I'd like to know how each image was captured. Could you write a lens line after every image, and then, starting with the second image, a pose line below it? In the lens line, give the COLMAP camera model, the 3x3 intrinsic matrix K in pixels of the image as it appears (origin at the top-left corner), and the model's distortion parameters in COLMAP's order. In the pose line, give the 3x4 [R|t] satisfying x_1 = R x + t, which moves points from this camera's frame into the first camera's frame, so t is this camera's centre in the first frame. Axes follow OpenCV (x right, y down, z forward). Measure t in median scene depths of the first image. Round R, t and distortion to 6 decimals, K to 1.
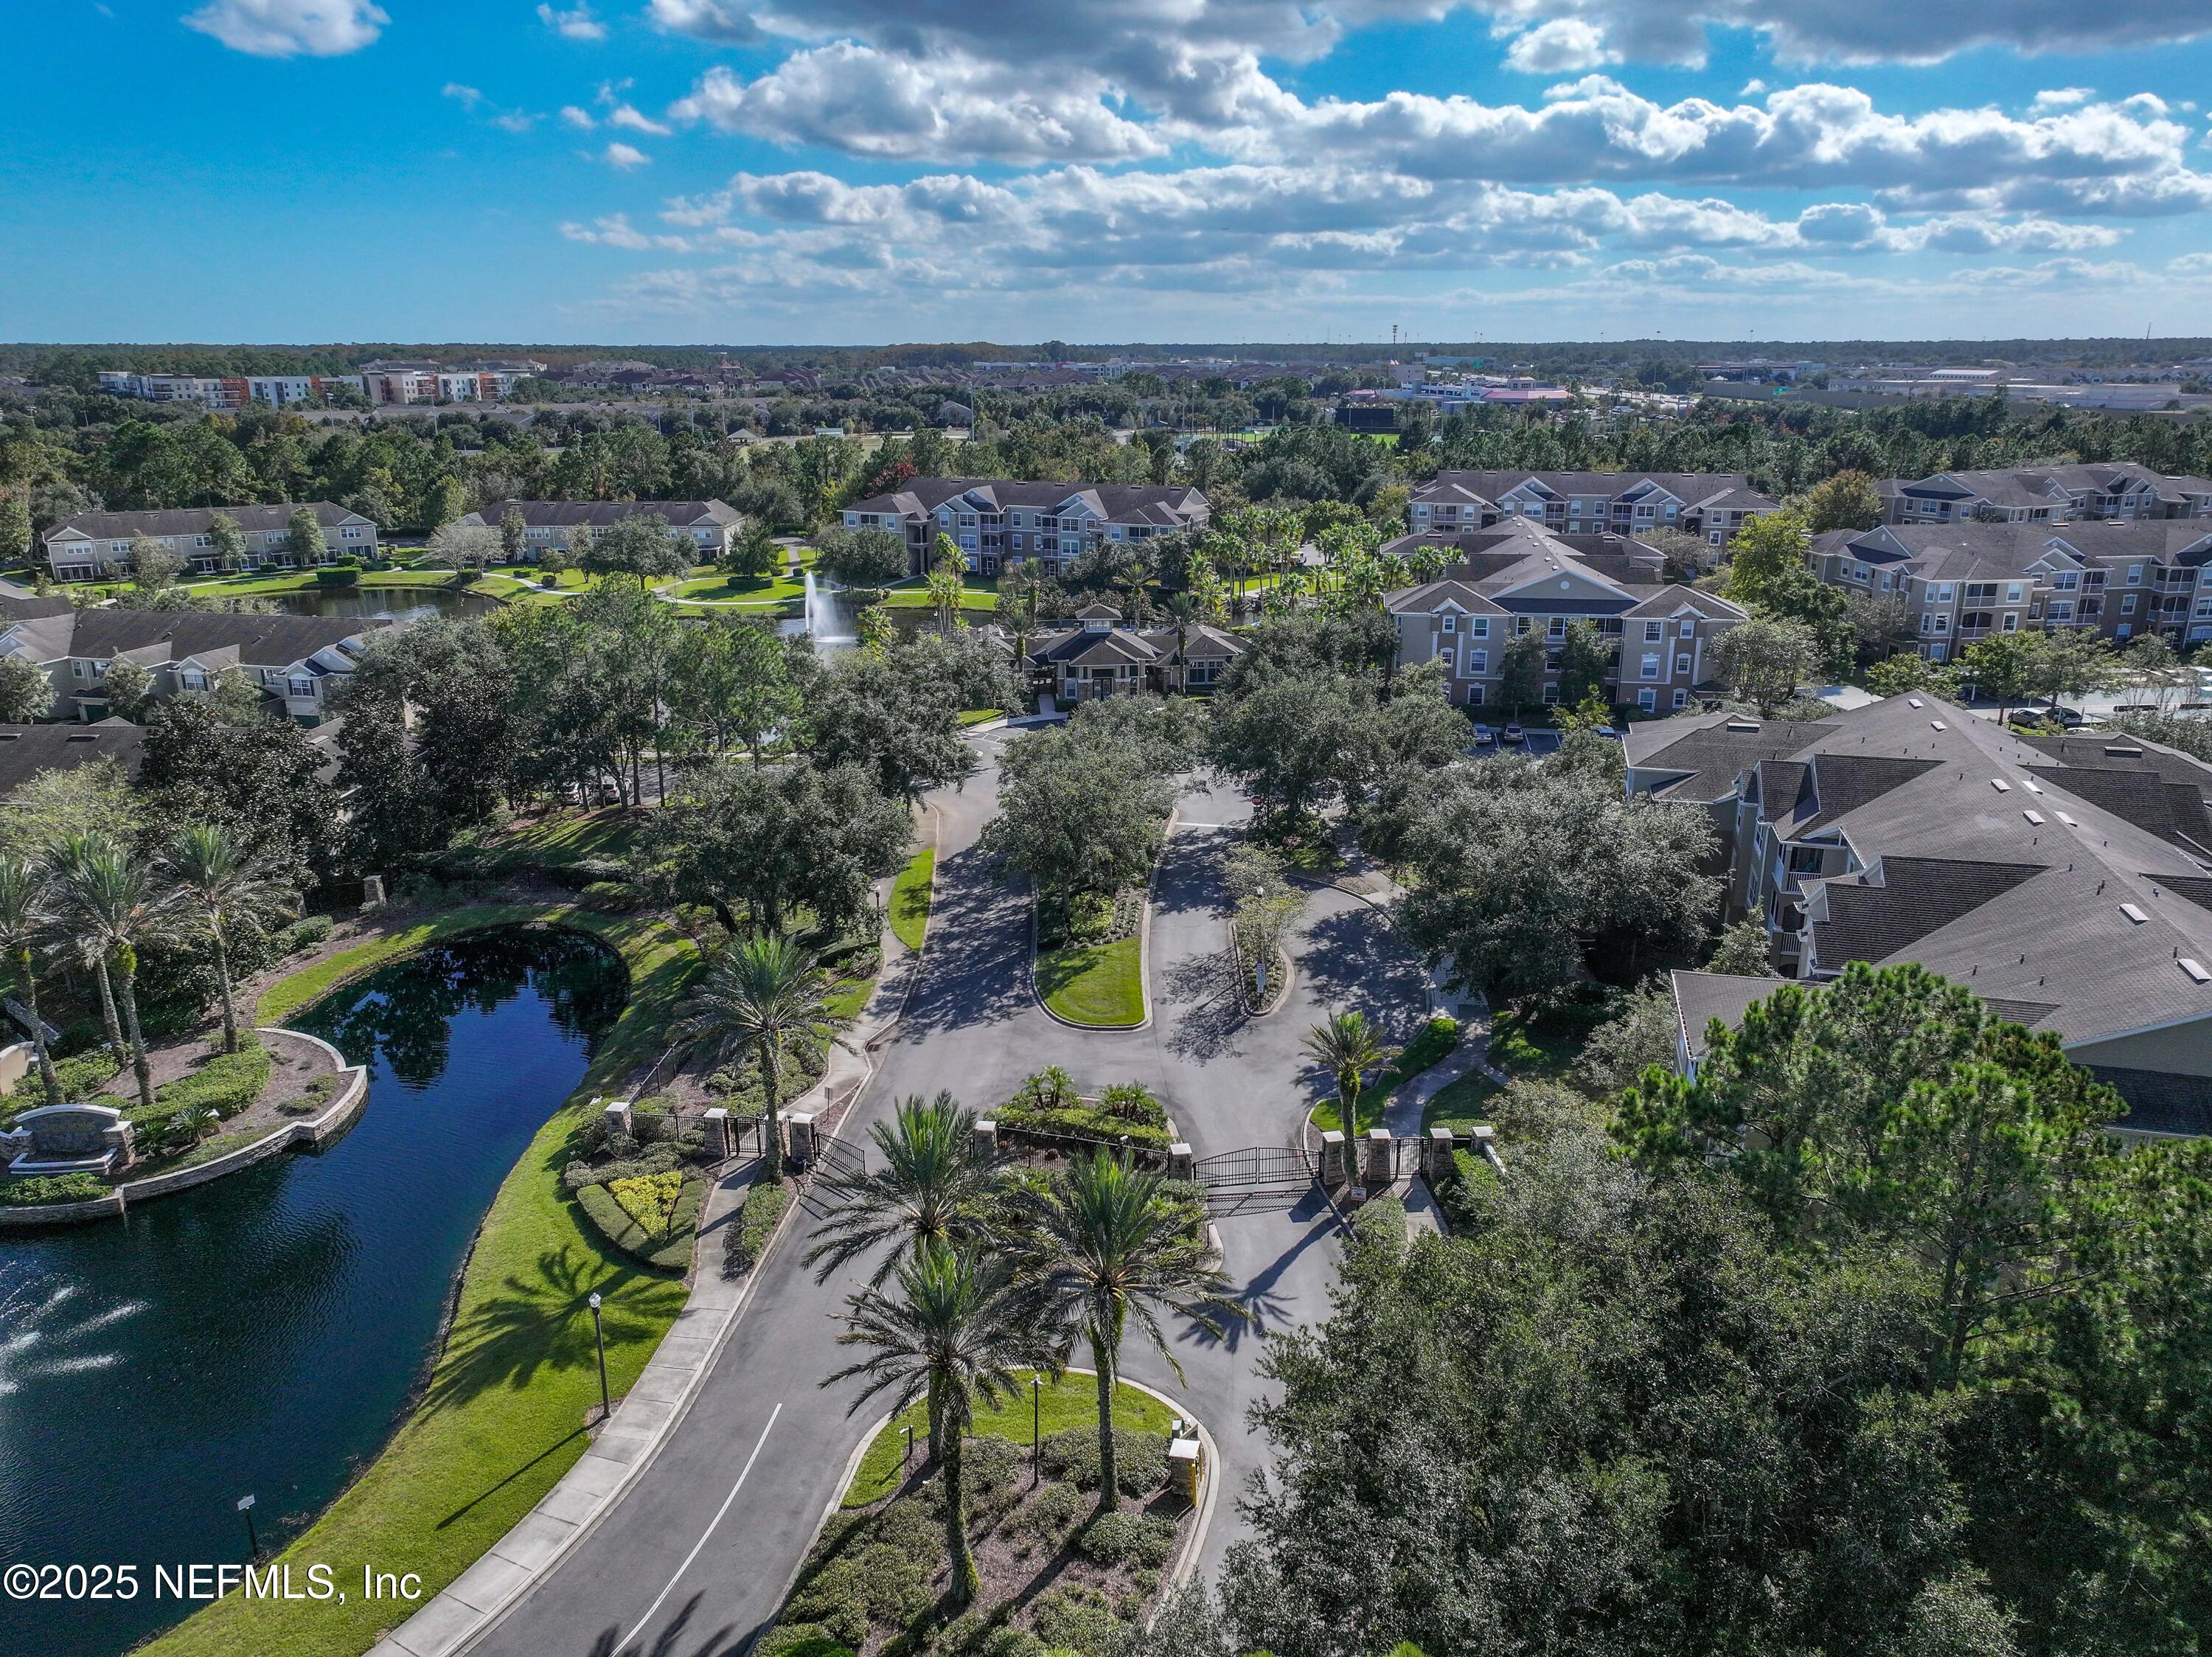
lens RADIAL K [[1538.6, 0, 1106.0], [0, 1538.6, 828.5], [0, 0, 1]] dist [-0.000589, 0.010010]
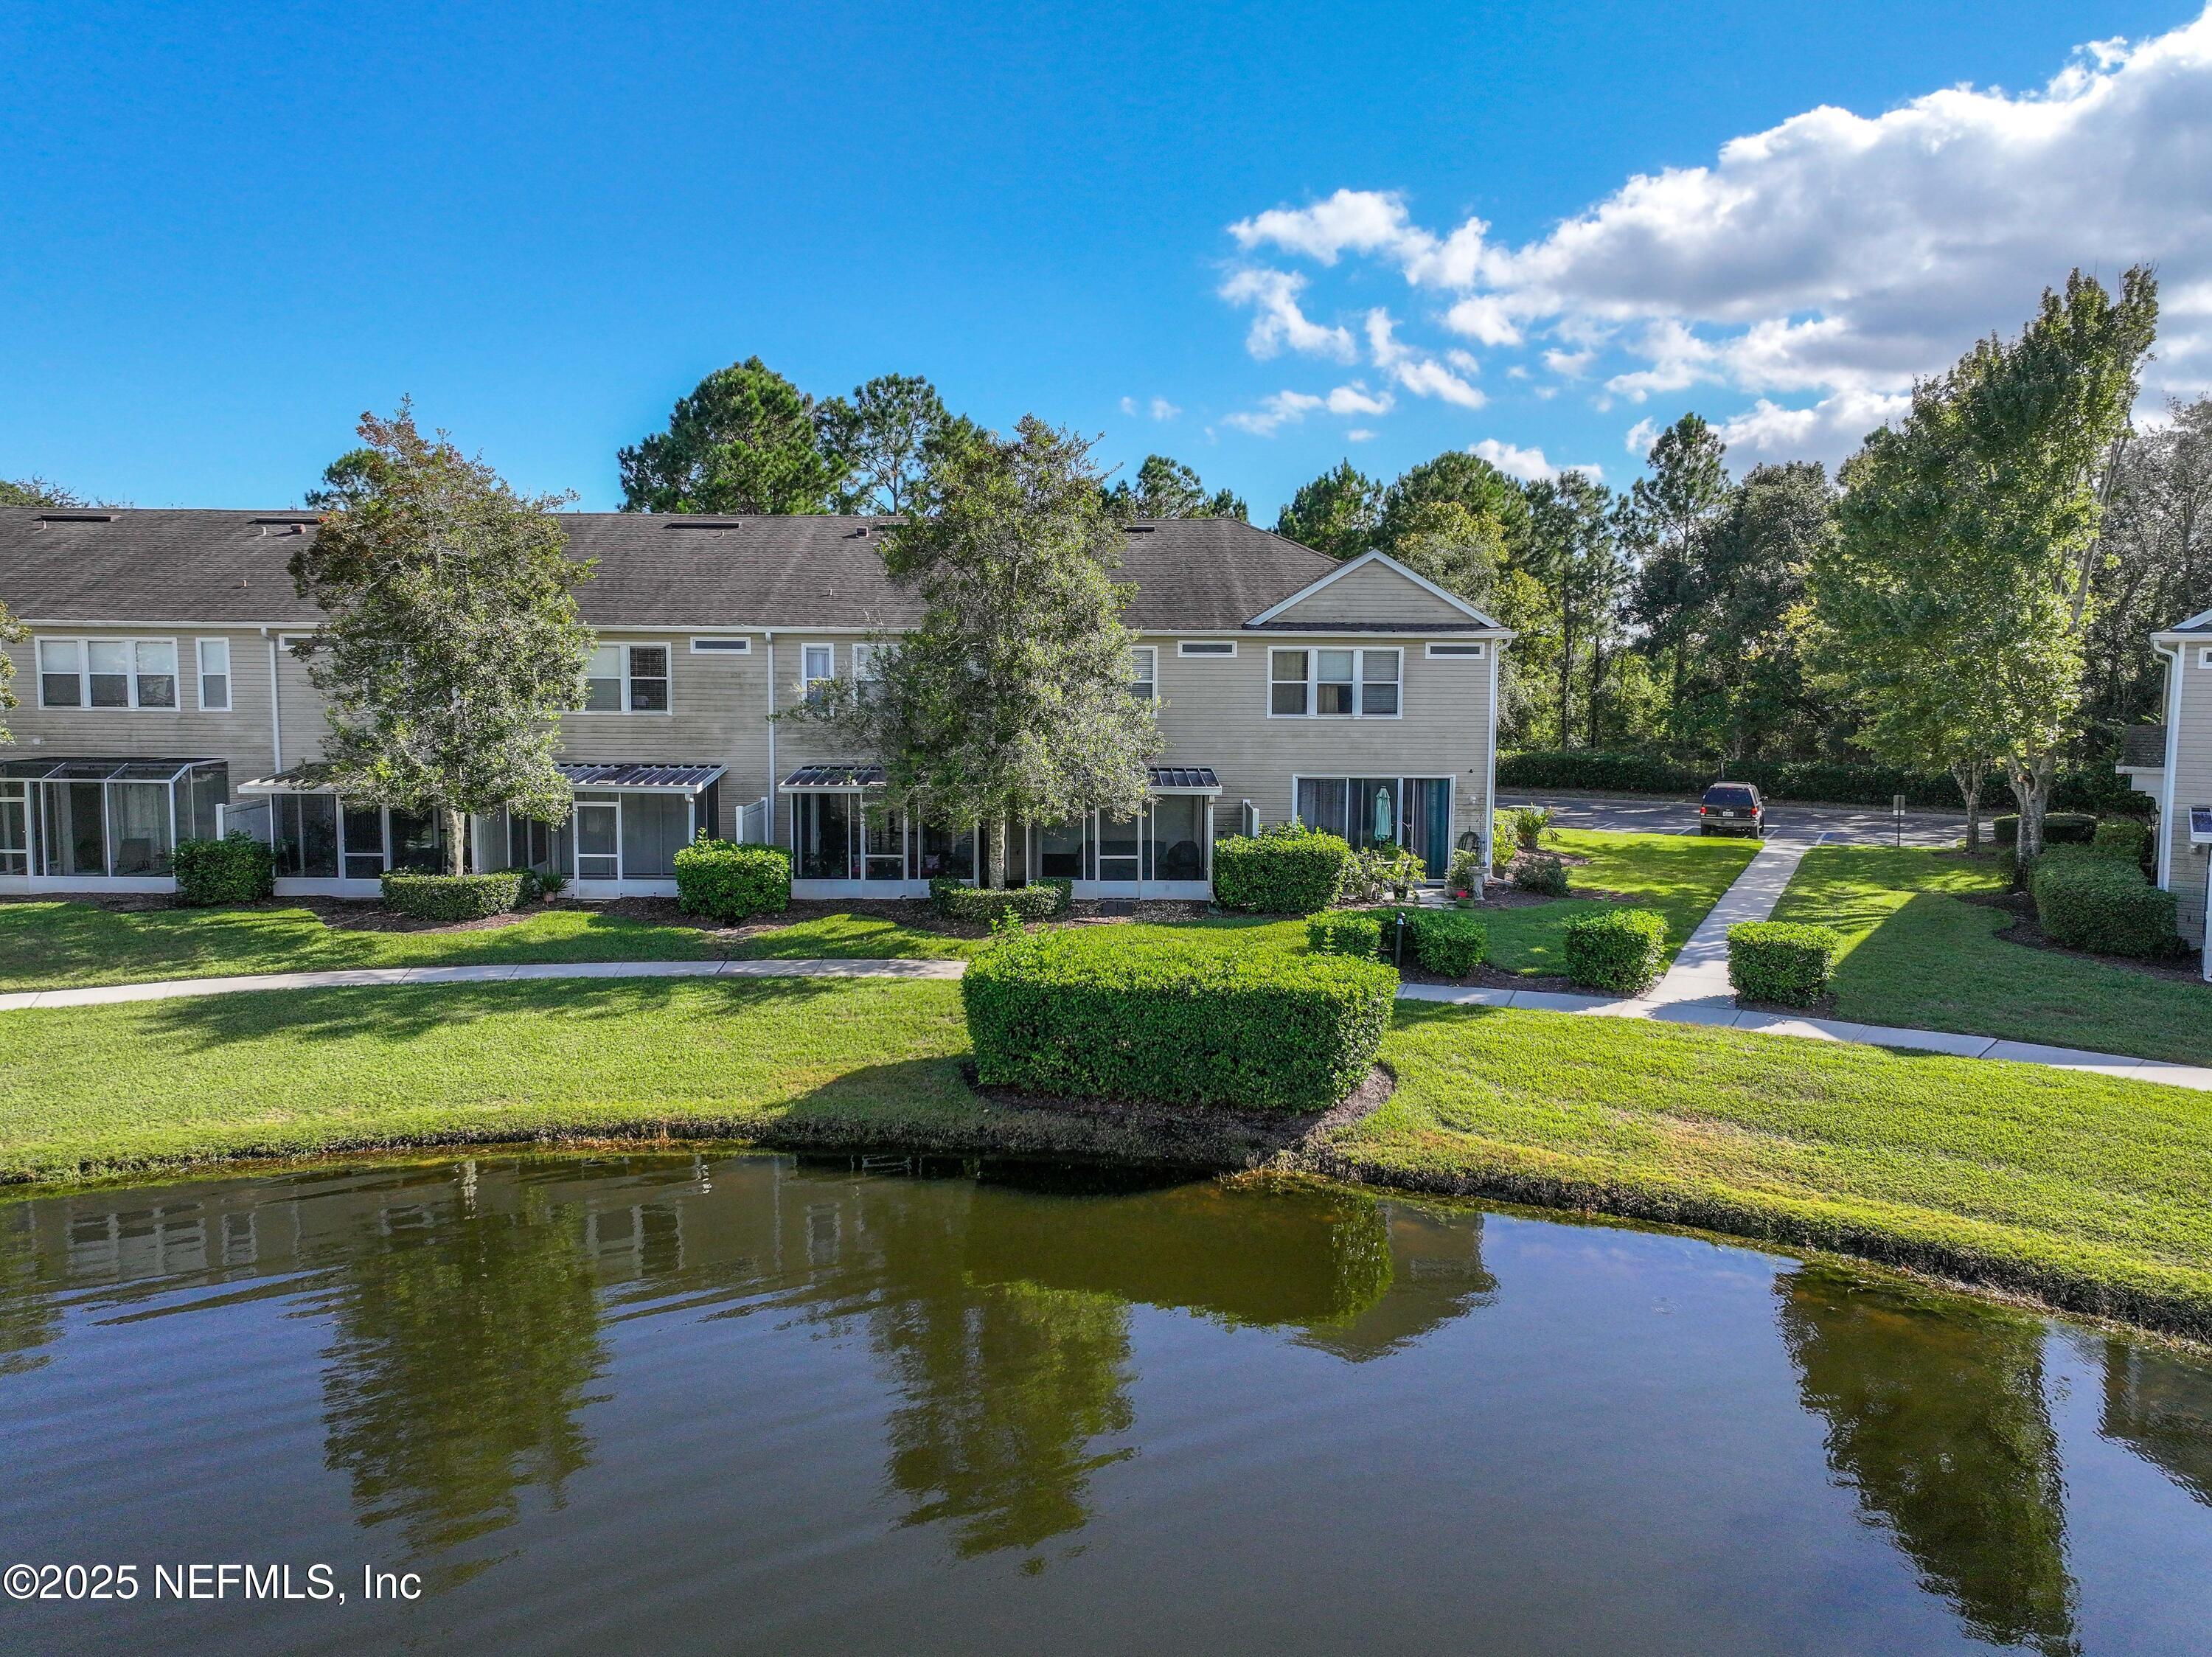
lens RADIAL K [[1538.6, 0, 1106.0], [0, 1538.6, 828.5], [0, 0, 1]] dist [-0.000589, 0.010010]
pose [[0.833394, 0.056519, -0.549782, -0.430682], [-0.167497, 0.973803, -0.153794, -0.154285], [0.526687, 0.220258, 0.821028, 0.877883]]
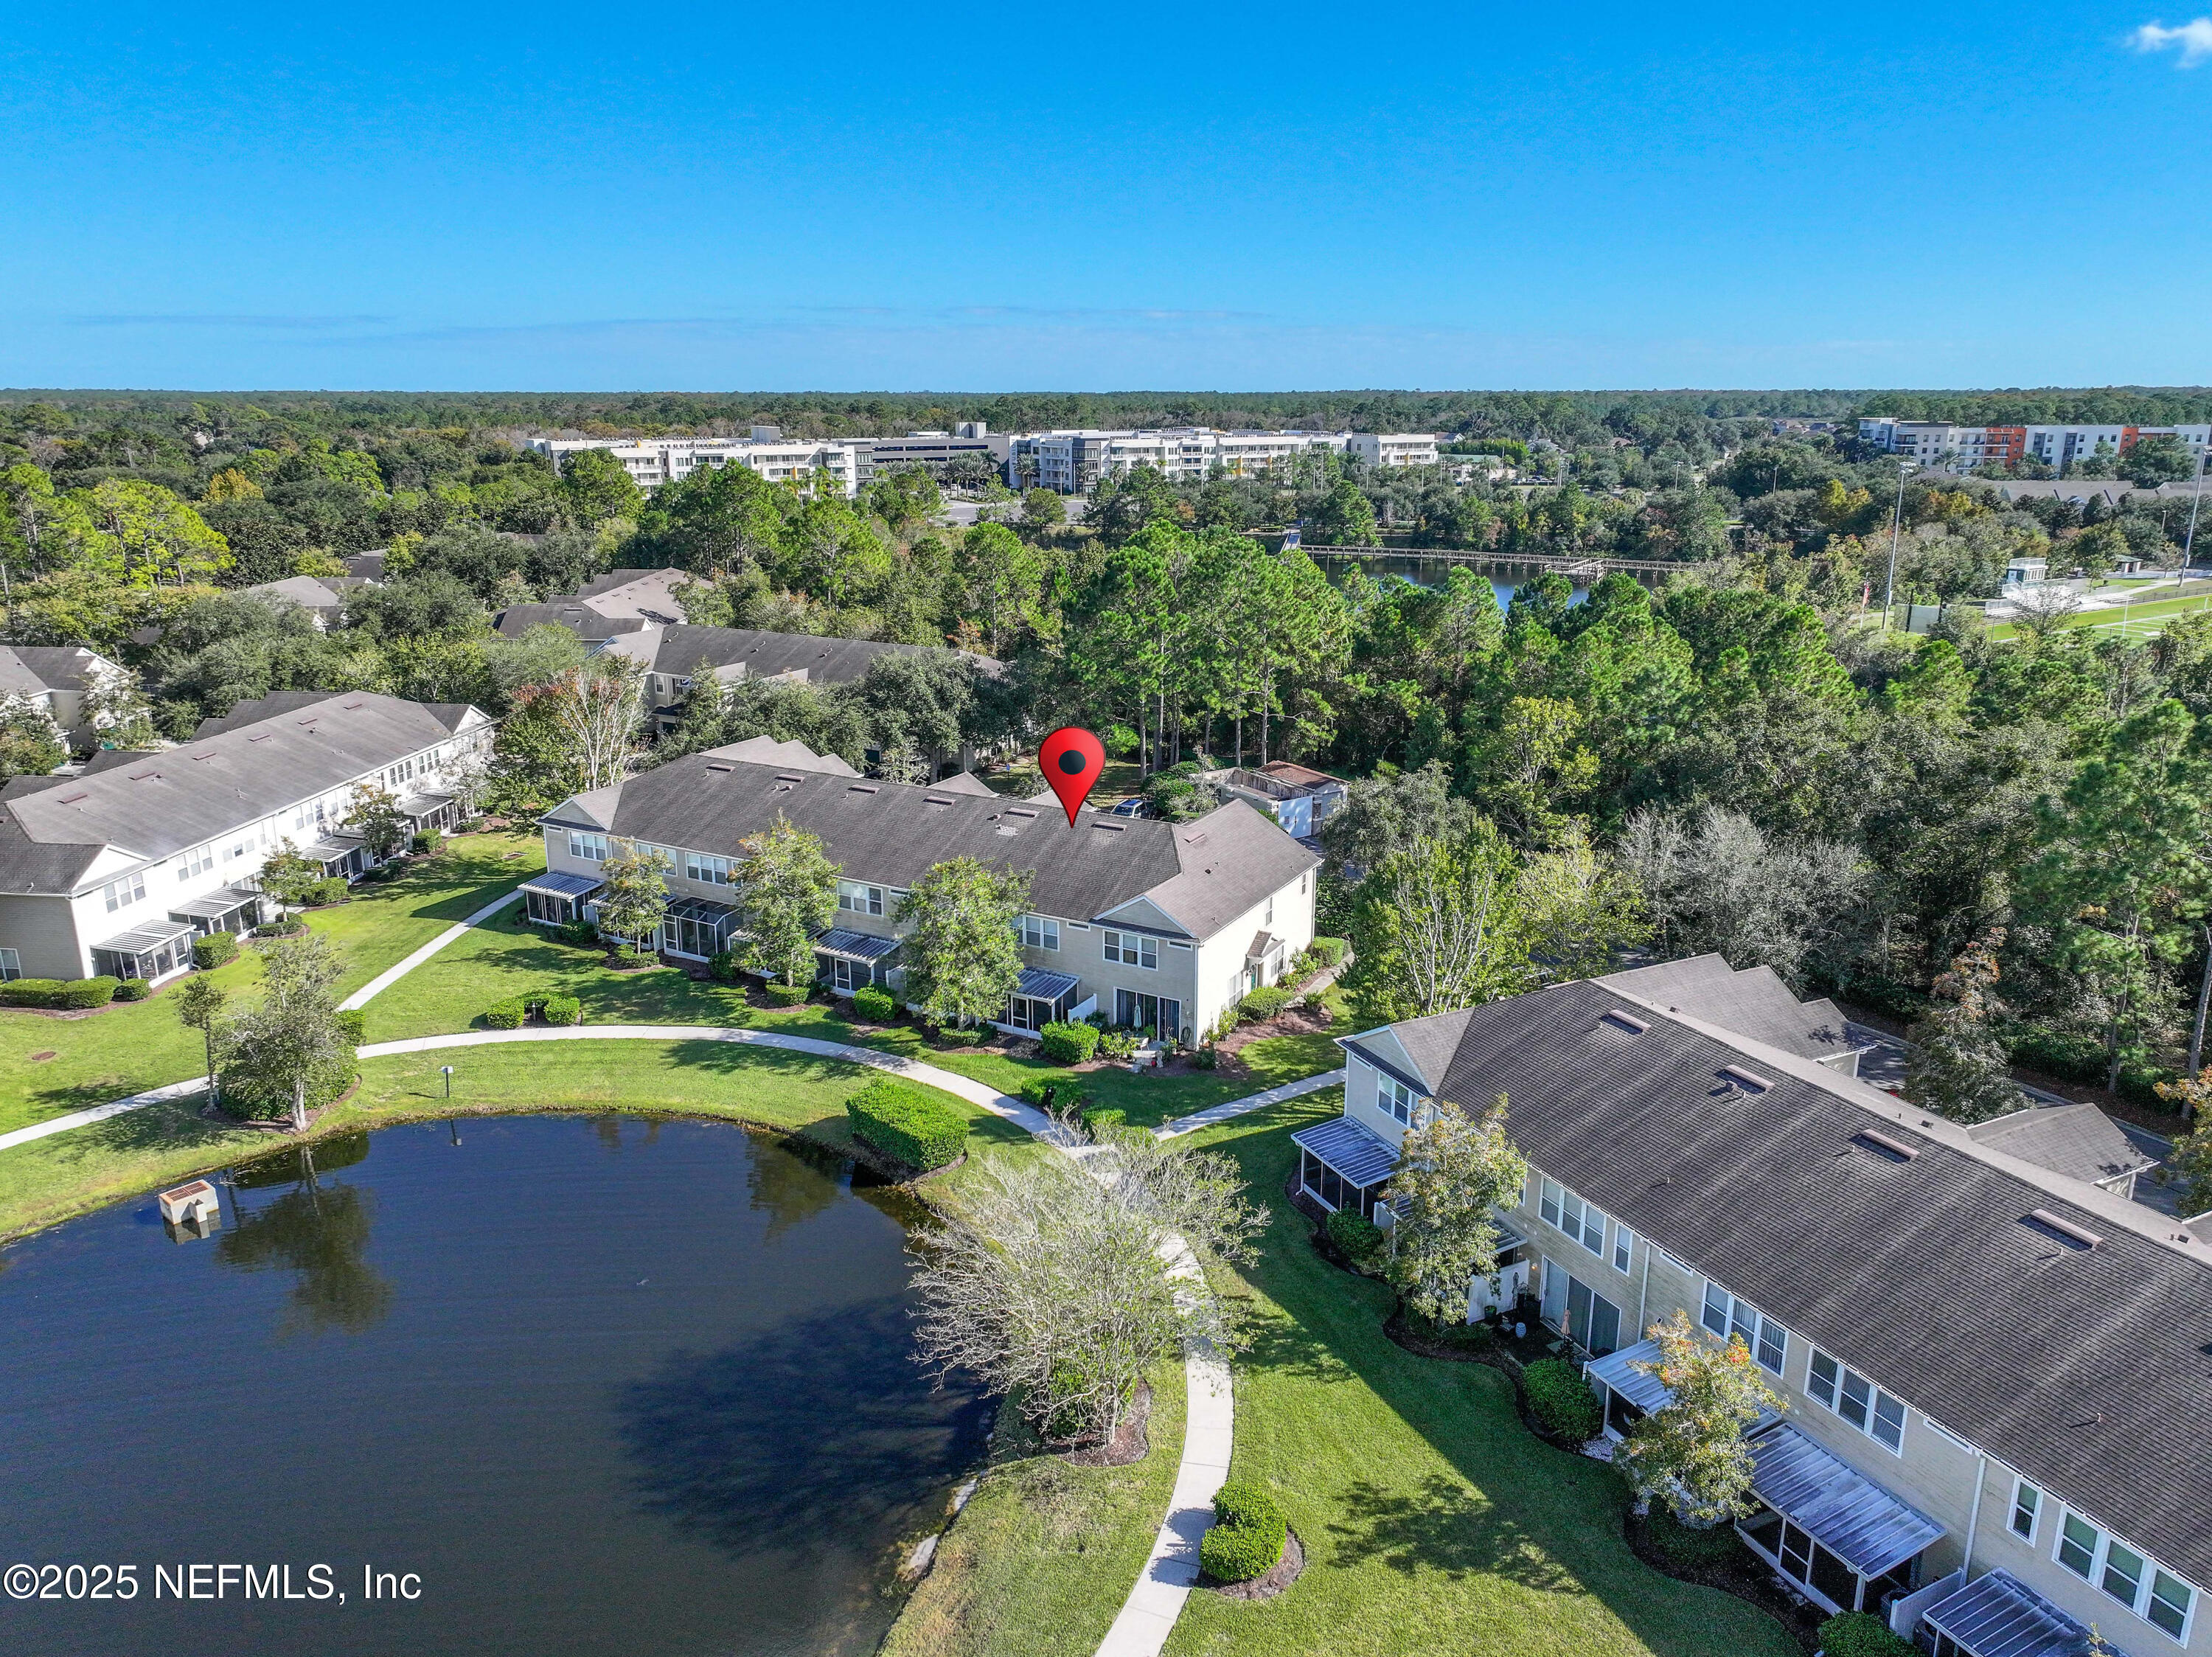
lens RADIAL K [[1519.8, 0, 1106.0], [0, 1519.8, 828.5], [0, 0, 1]] dist [-0.021623, 0.026561]
pose [[0.446933, 0.237543, -0.862452, -0.238077], [-0.260680, 0.956841, 0.128453, -0.254214], [0.855743, 0.167415, 0.489567, 0.846839]]
